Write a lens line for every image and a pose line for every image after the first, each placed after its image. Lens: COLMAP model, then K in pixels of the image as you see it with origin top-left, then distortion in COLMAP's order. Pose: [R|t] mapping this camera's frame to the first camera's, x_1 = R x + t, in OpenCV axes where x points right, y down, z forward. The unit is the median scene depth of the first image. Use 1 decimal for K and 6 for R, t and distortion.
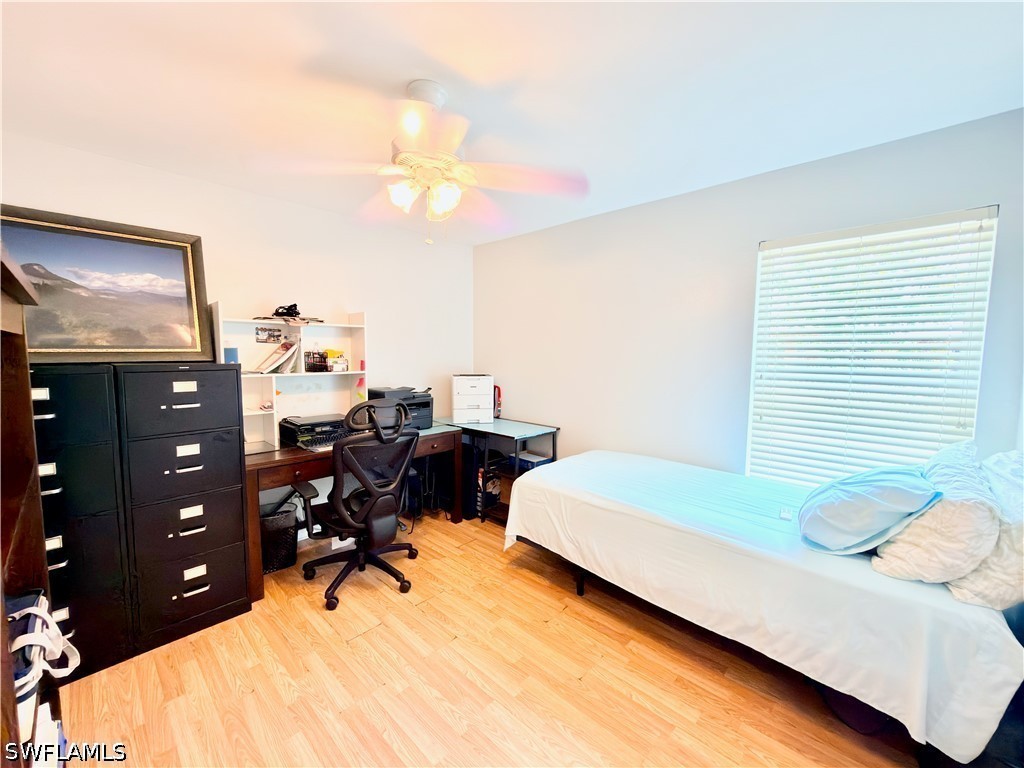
lens RADIAL K [[412.7, 0, 517.0], [0, 412.7, 383.8], [0, 0, 1]] dist [0.001568, 0.000679]
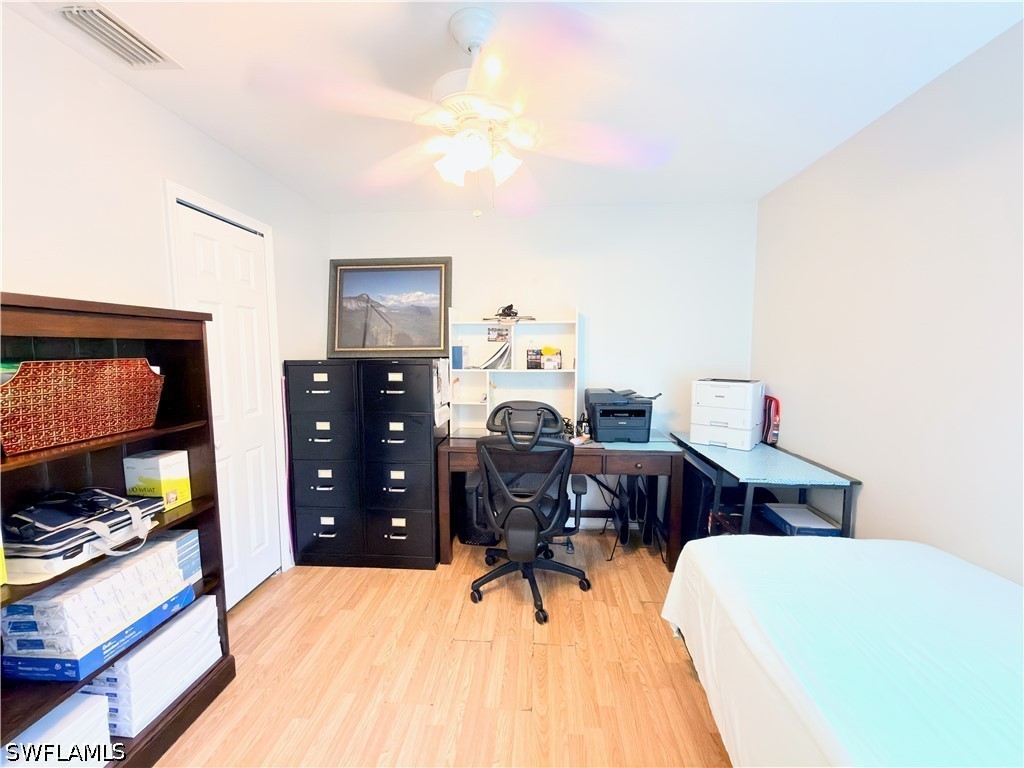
lens RADIAL K [[412.7, 0, 509.4], [0, 412.7, 385.2], [0, 0, 1]] dist [0.001568, 0.000679]
pose [[0.620782, 0.062566, -0.781483, 0.322480], [-0.053992, 0.997856, 0.037000, -0.026582], [0.782122, 0.019225, 0.622829, 0.367047]]
